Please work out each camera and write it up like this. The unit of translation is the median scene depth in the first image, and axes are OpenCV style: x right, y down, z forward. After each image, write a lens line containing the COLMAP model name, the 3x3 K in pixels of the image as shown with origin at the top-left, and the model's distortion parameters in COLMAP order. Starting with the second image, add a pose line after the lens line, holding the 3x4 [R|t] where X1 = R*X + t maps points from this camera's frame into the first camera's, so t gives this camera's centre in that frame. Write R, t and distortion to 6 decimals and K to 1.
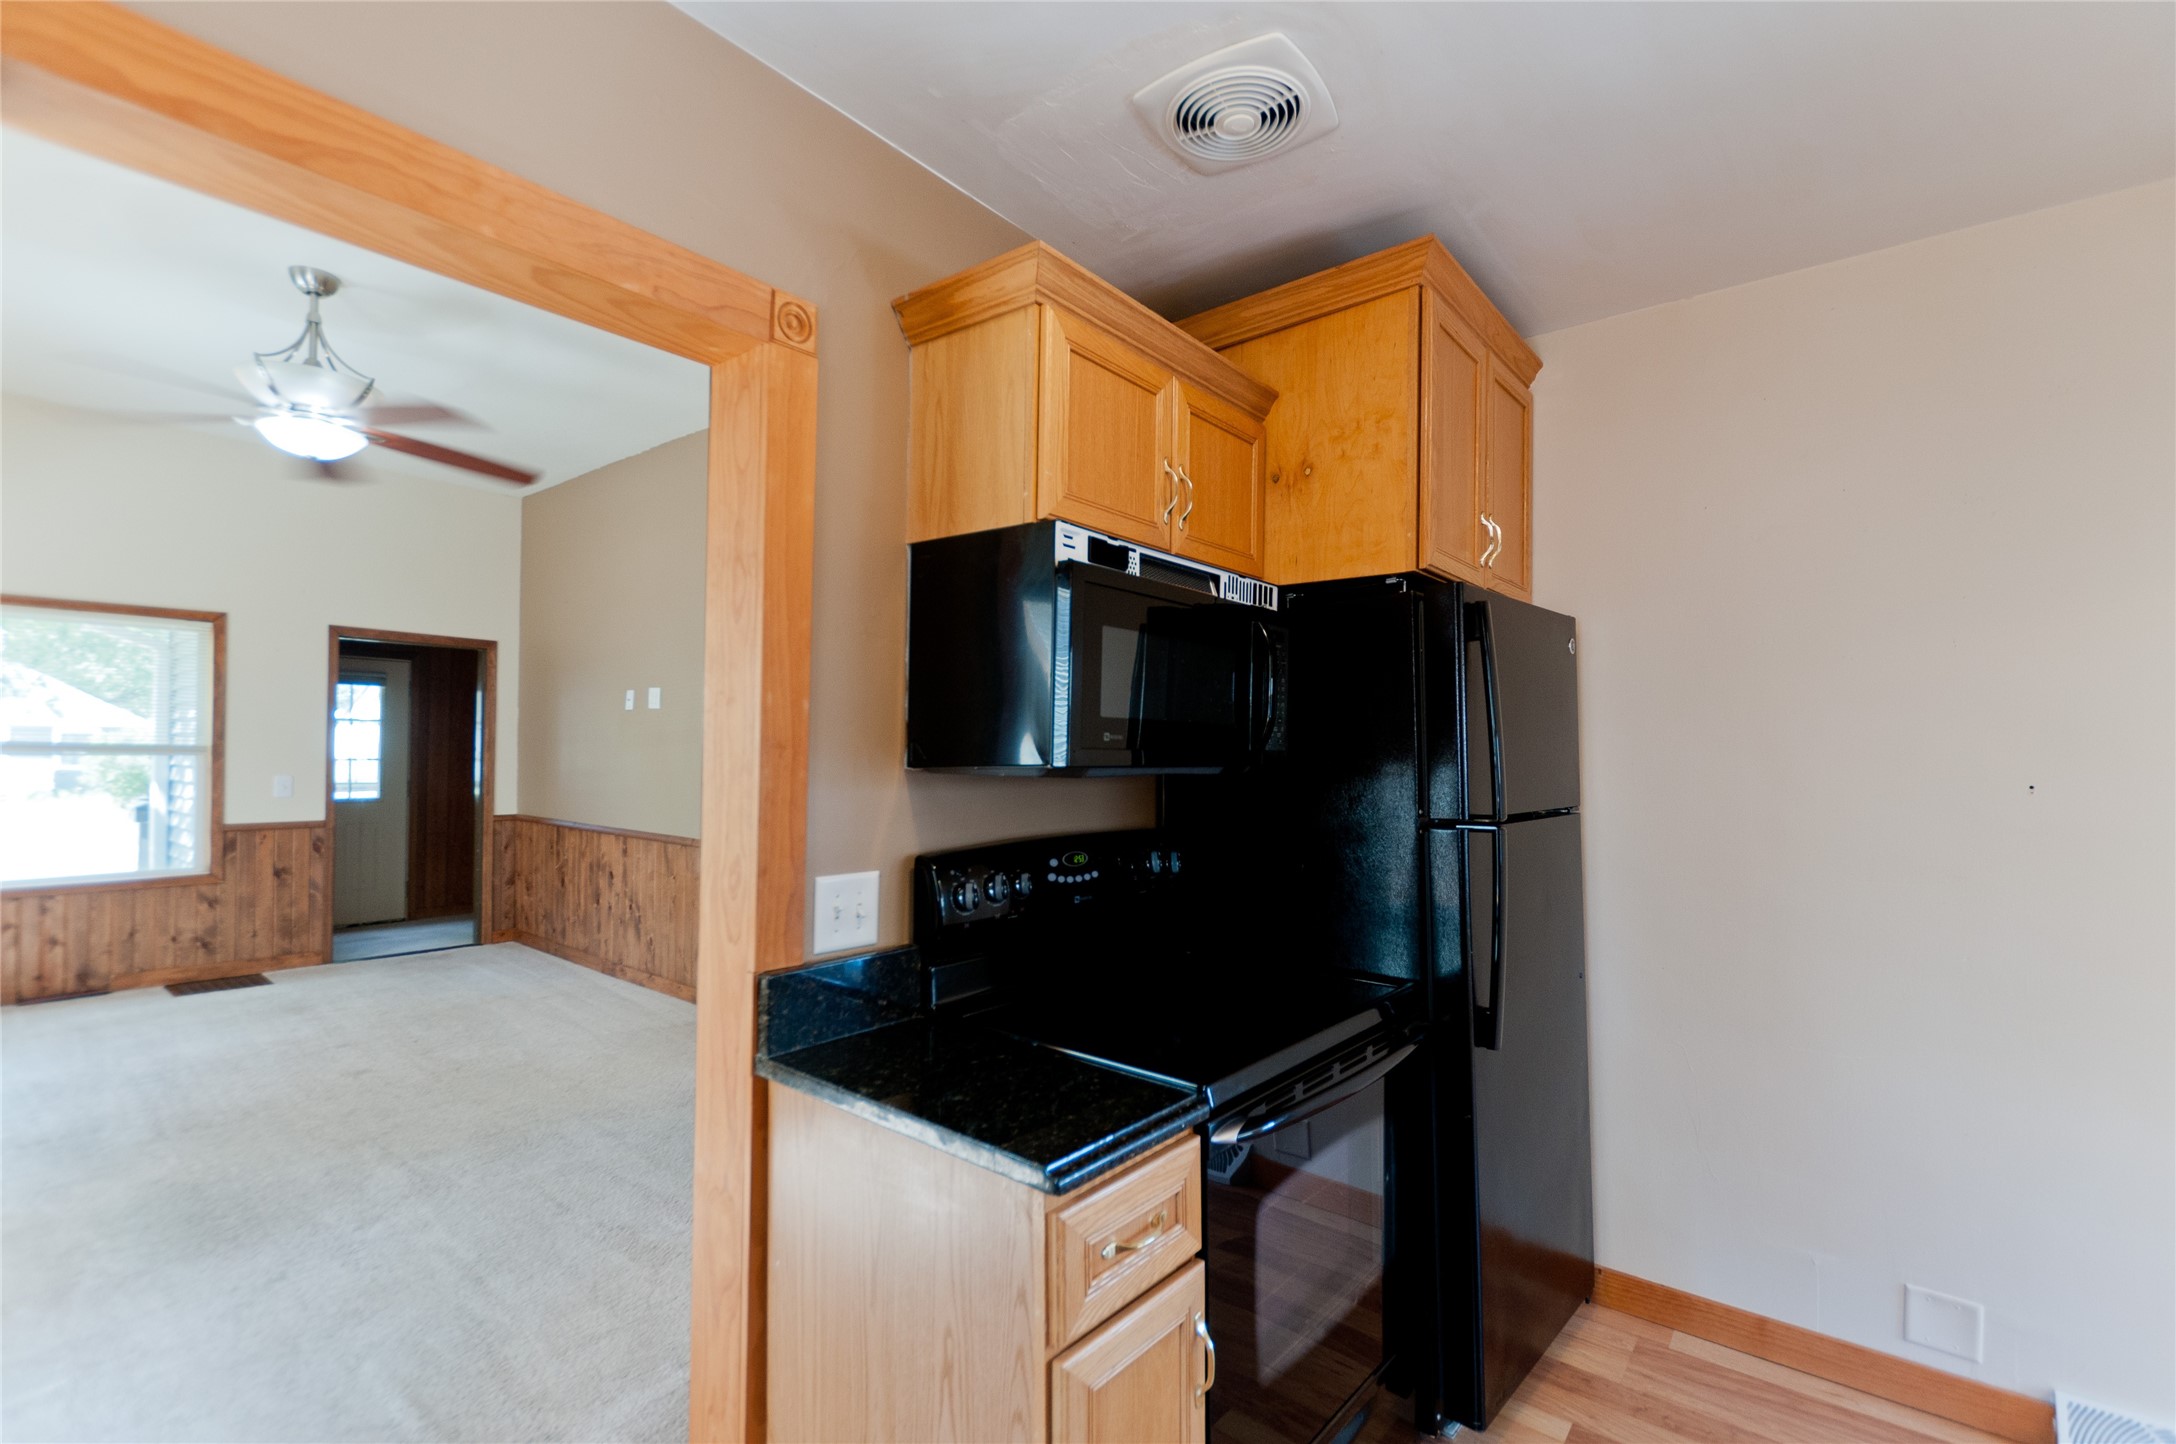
lens RADIAL K [[948.7, 0, 1102.3], [0, 948.7, 736.4], [0, 0, 1]] dist [0.008337, -0.004831]
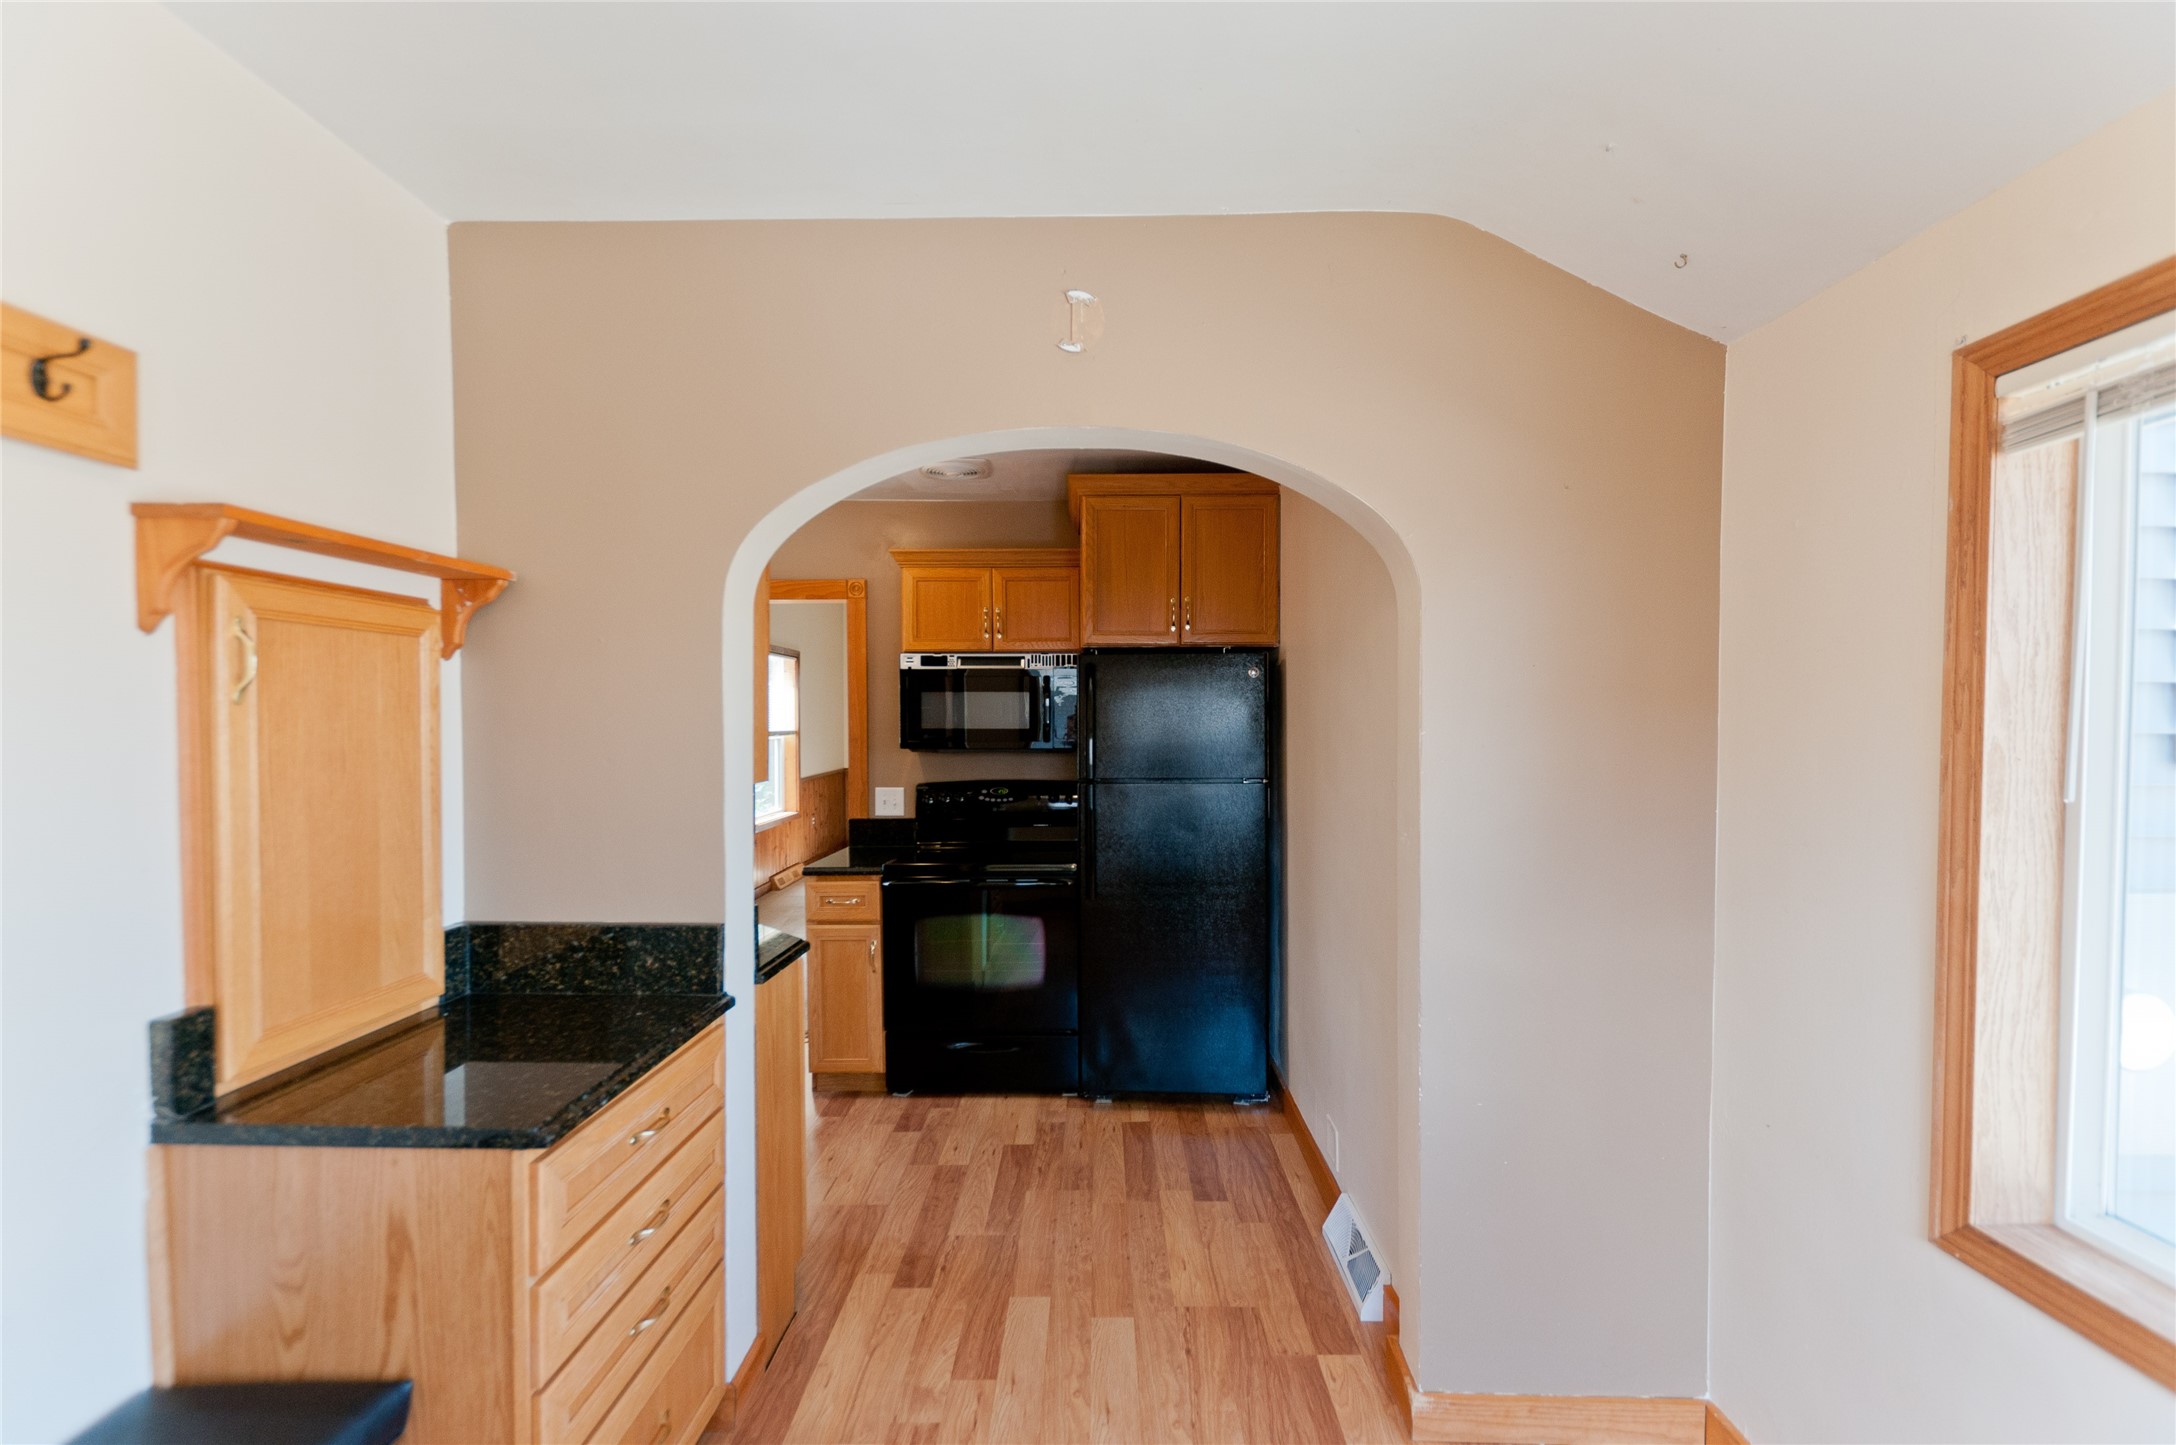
lens RADIAL K [[948.7, 0, 1102.4], [0, 948.7, 739.6], [0, 0, 1]] dist [0.008337, -0.004831]
pose [[0.620935, 0.009384, -0.783806, 0.668029], [0.016814, 0.999539, 0.025287, -0.013972], [0.783682, -0.028880, 0.620490, -0.053436]]
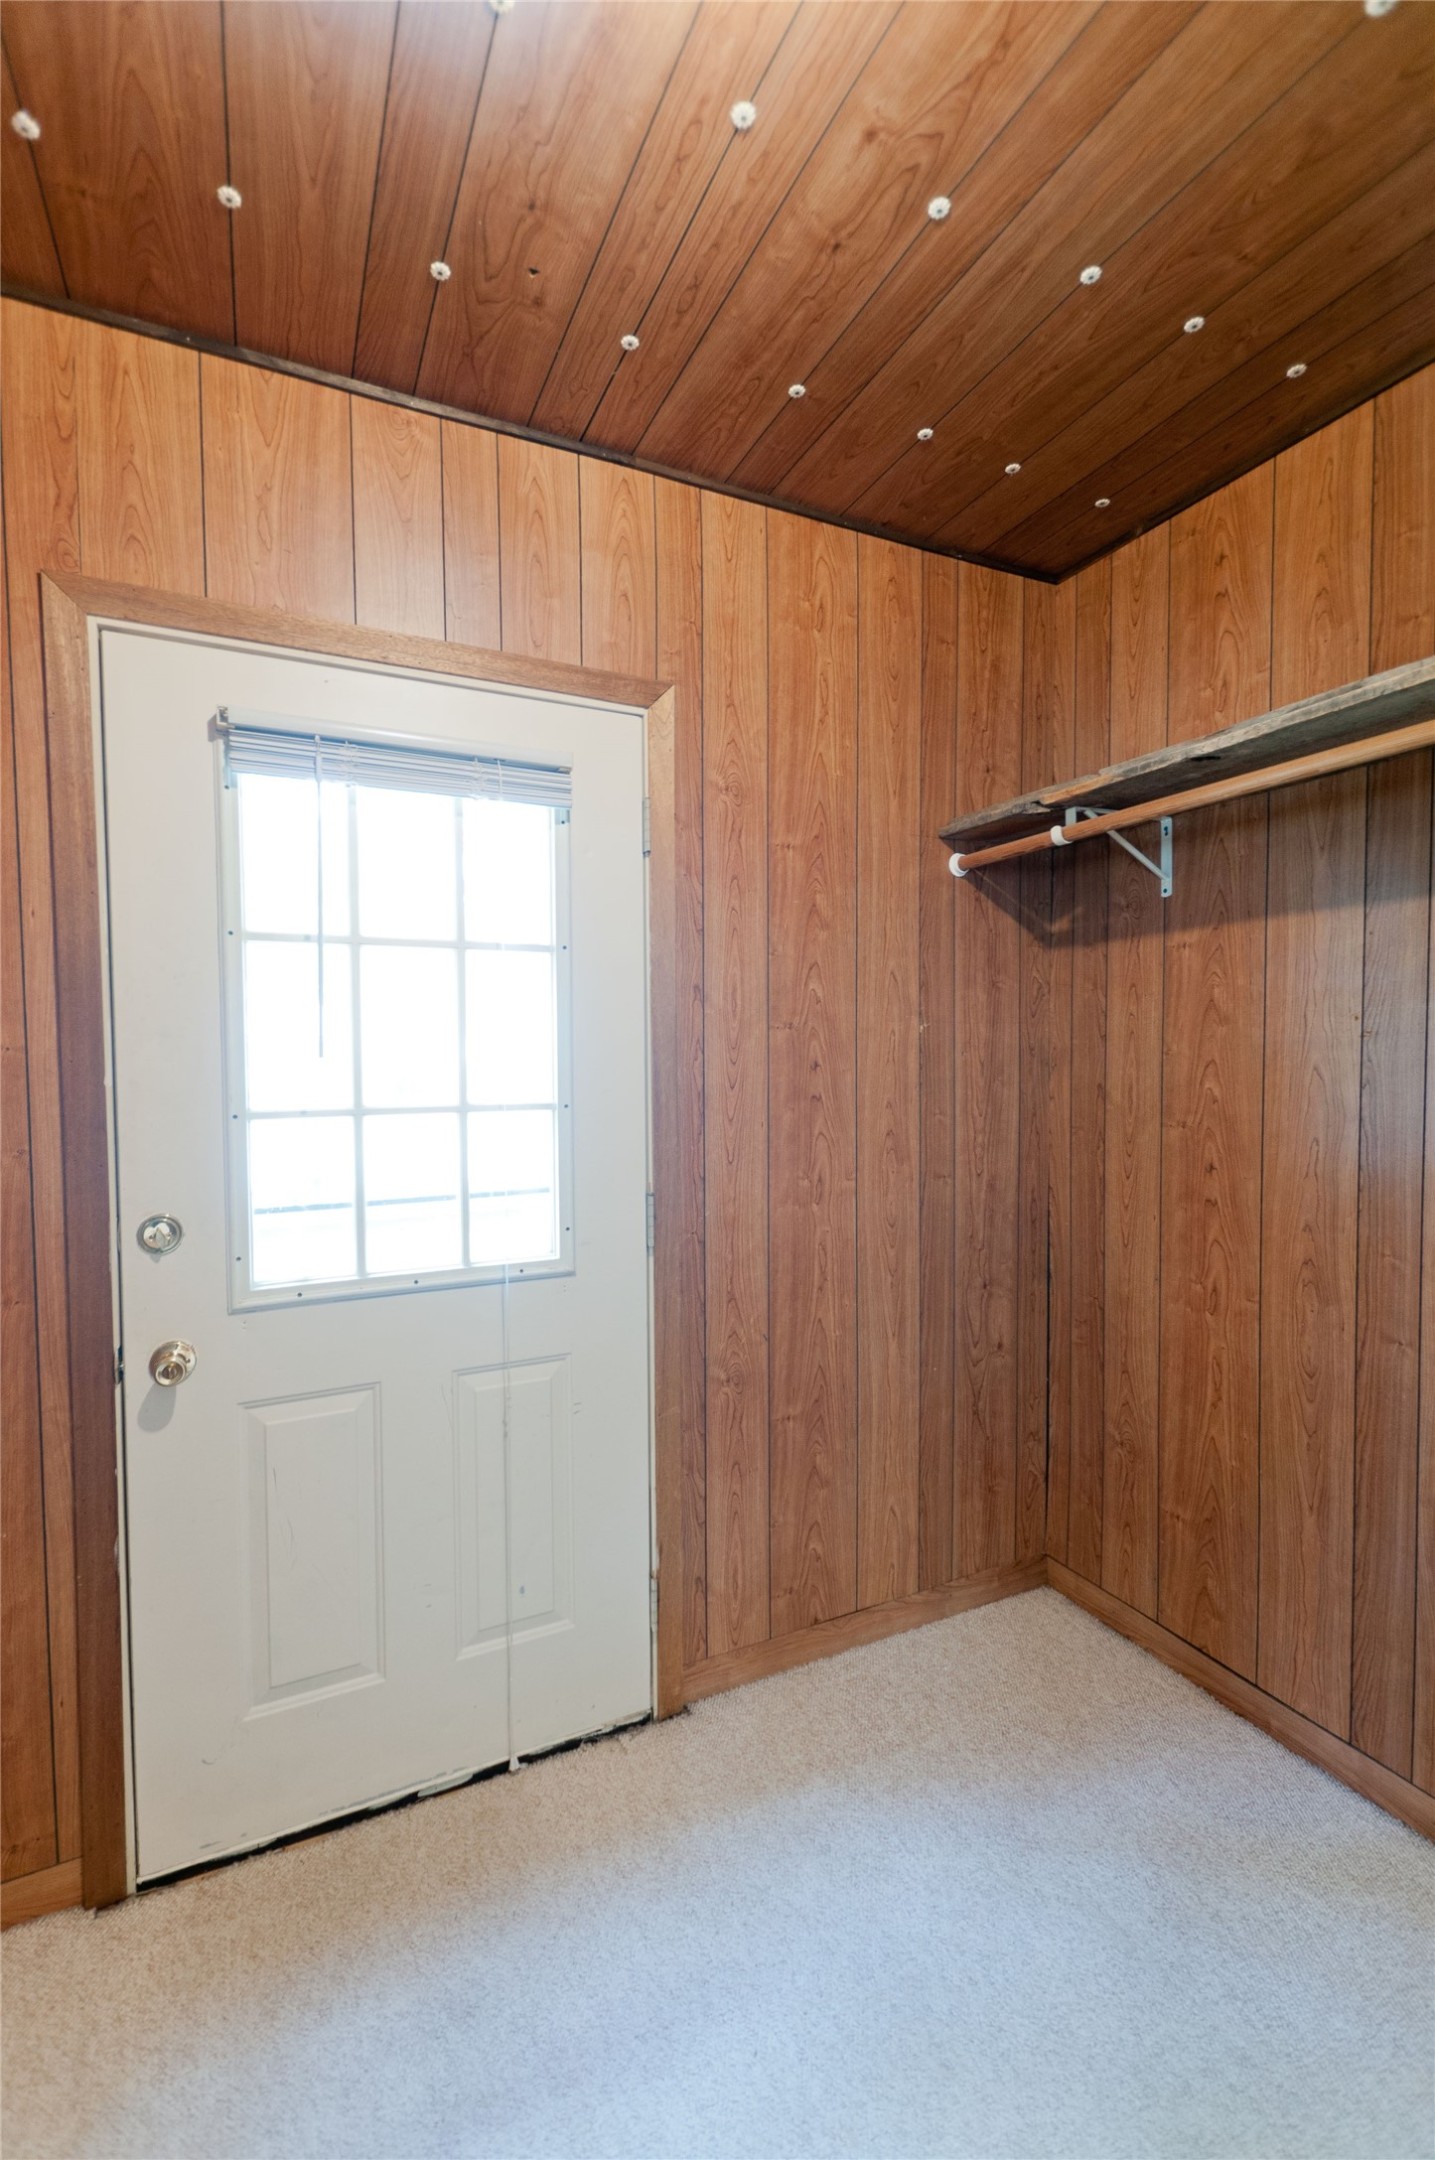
lens RADIAL K [[941.7, 0, 720.0], [0, 941.7, 1081.7], [0, 0, 1]] dist [0.008337, -0.004831]
pose [[0.898982, 0.005807, -0.437948, -0.847030], [0.020750, 0.998225, 0.055829, 0.008086], [0.437494, -0.059277, 0.897265, 1.103431]]
